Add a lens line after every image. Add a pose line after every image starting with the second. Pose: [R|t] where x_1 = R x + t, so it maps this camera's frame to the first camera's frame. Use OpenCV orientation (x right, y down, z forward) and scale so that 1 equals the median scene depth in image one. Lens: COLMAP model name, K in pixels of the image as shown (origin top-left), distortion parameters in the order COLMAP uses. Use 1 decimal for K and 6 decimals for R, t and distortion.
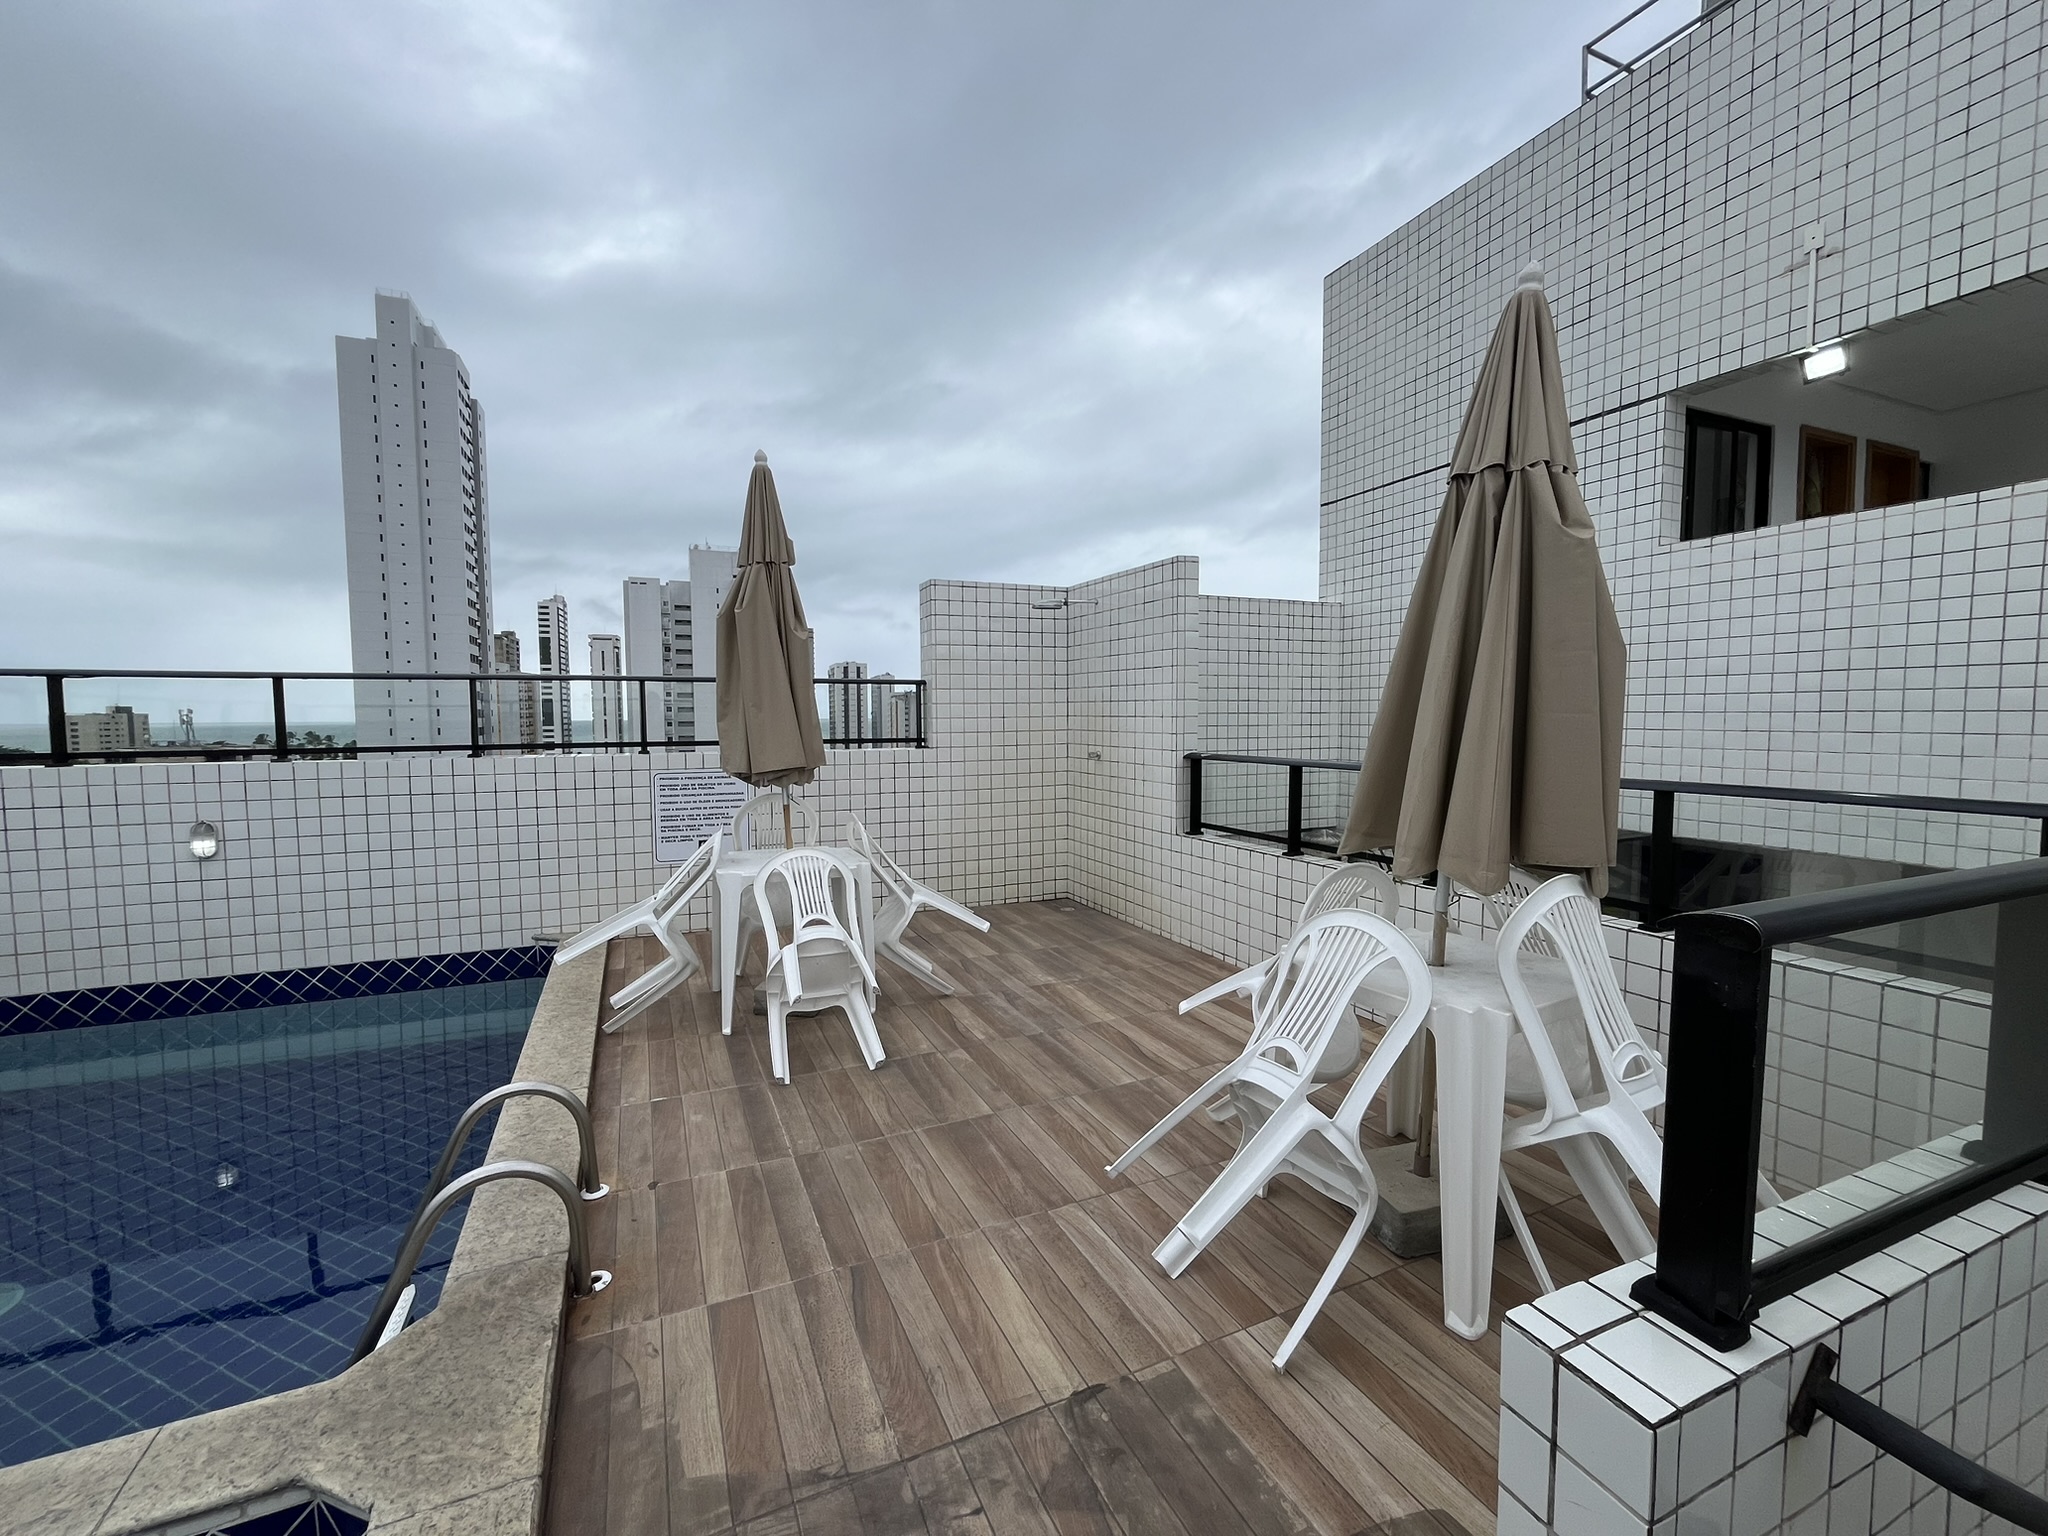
lens RADIAL K [[829.8, 0, 1018.3], [0, 829.8, 766.5], [0, 0, 1]] dist [-0.003209, 0.000473]
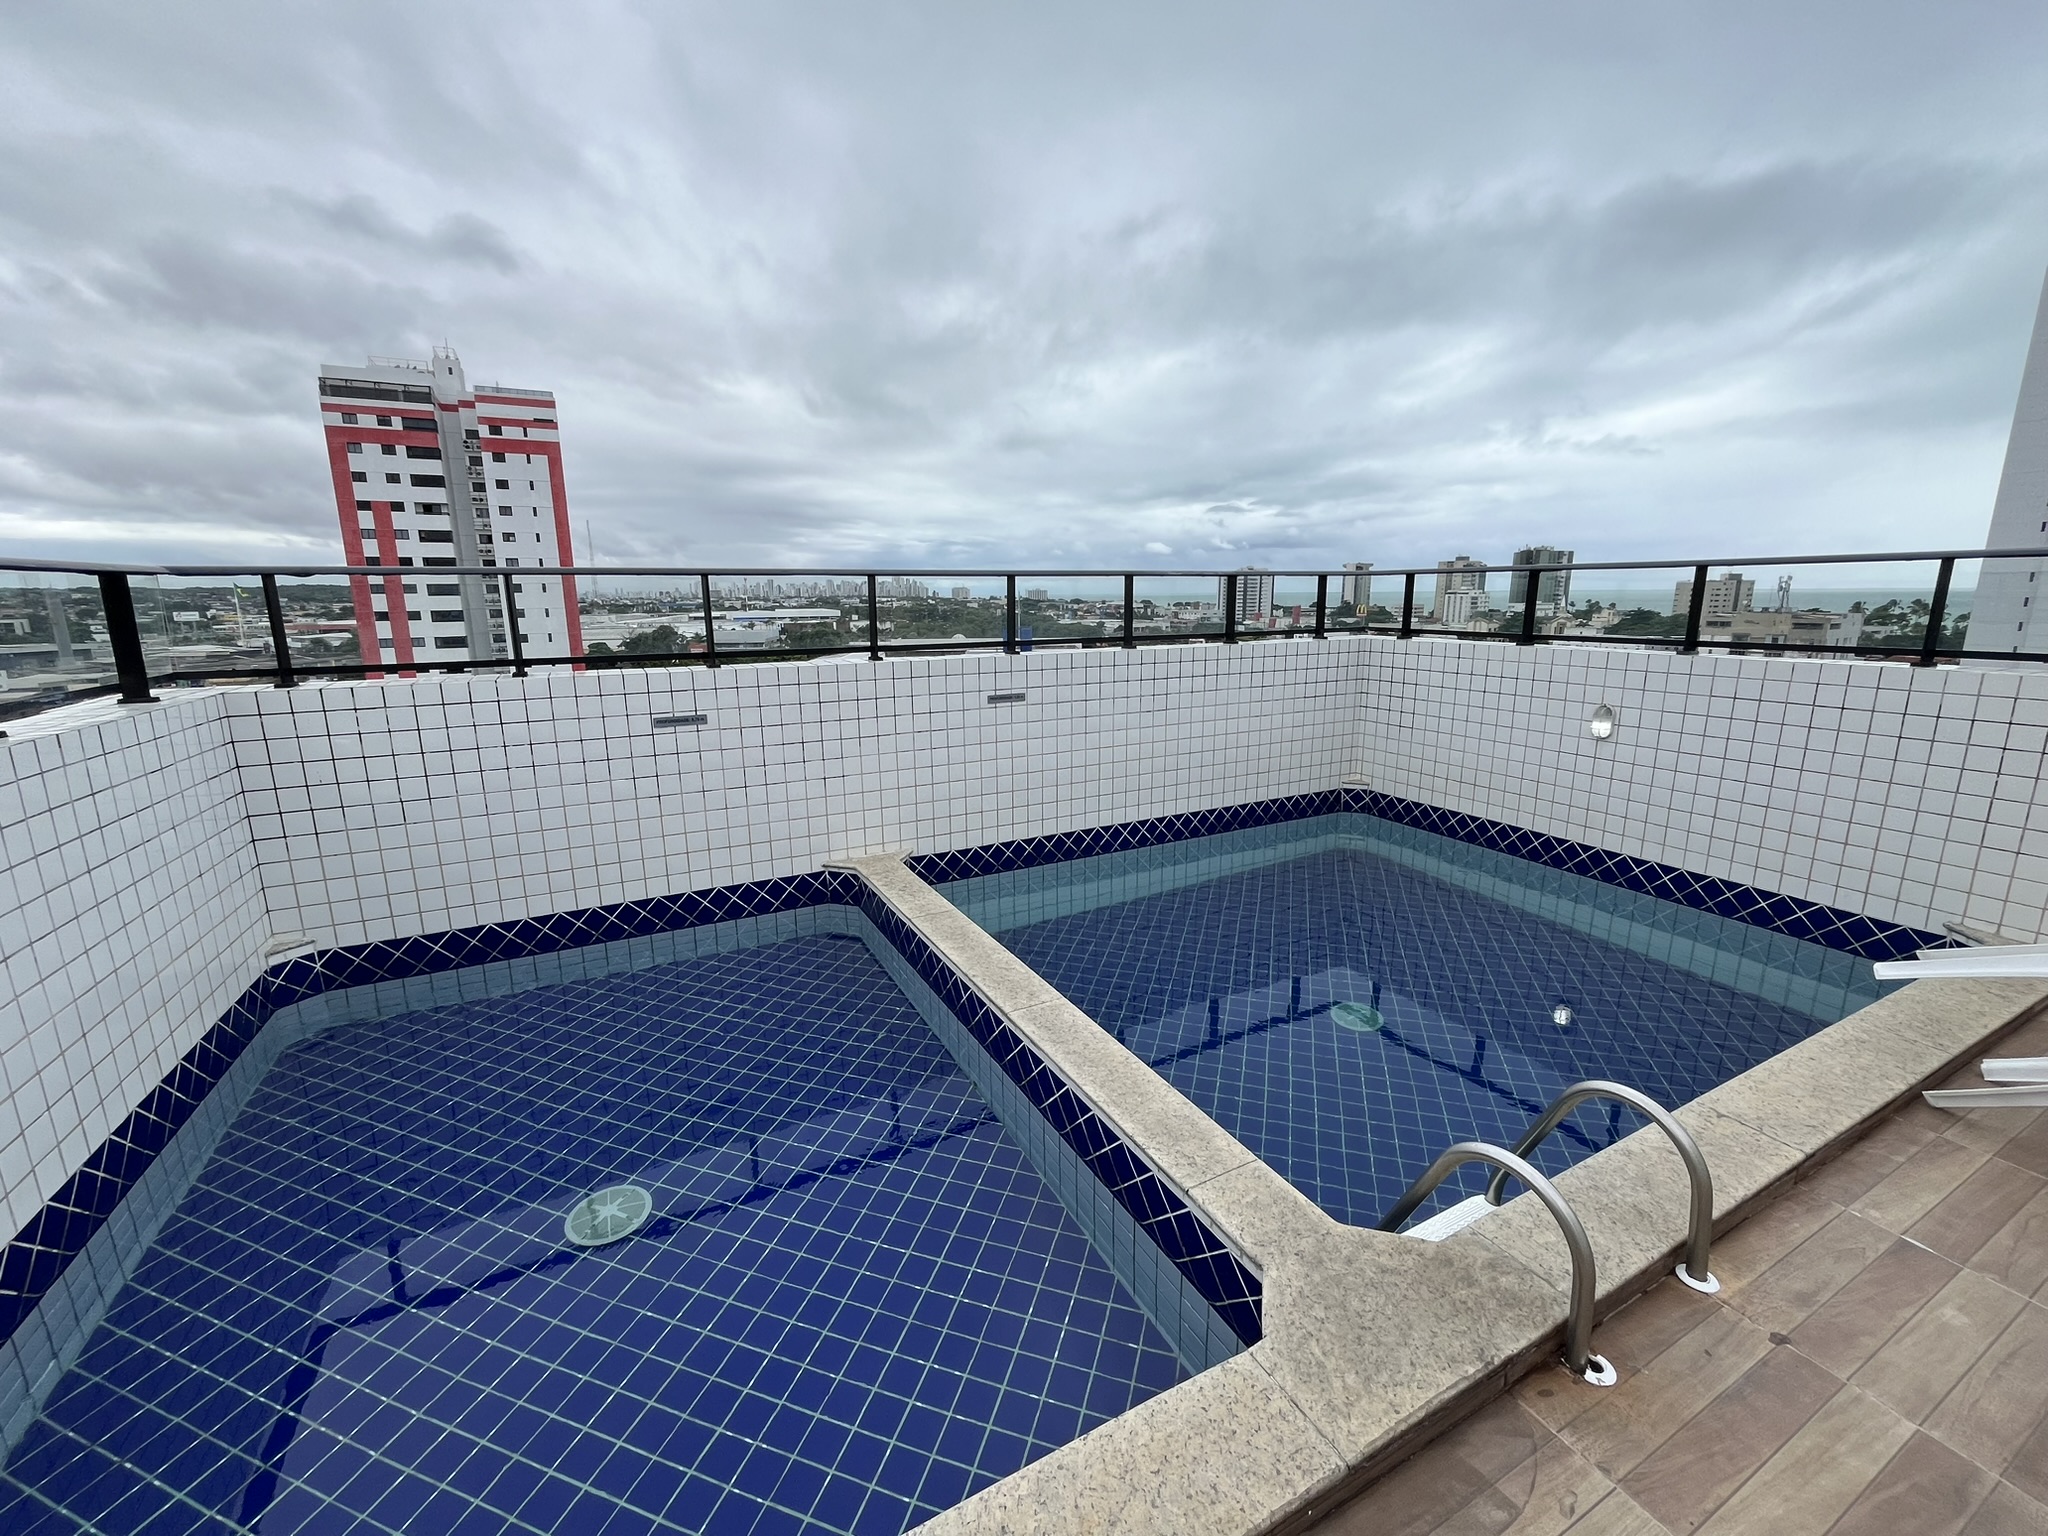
lens RADIAL K [[829.8, 0, 1018.3], [0, 829.8, 766.5], [0, 0, 1]] dist [-0.003209, 0.000473]
pose [[0.045882, 0.208383, -0.976970, 0.061222], [-0.054675, 0.977058, 0.205834, -0.039010], [0.997449, 0.043972, 0.056223, 0.192277]]
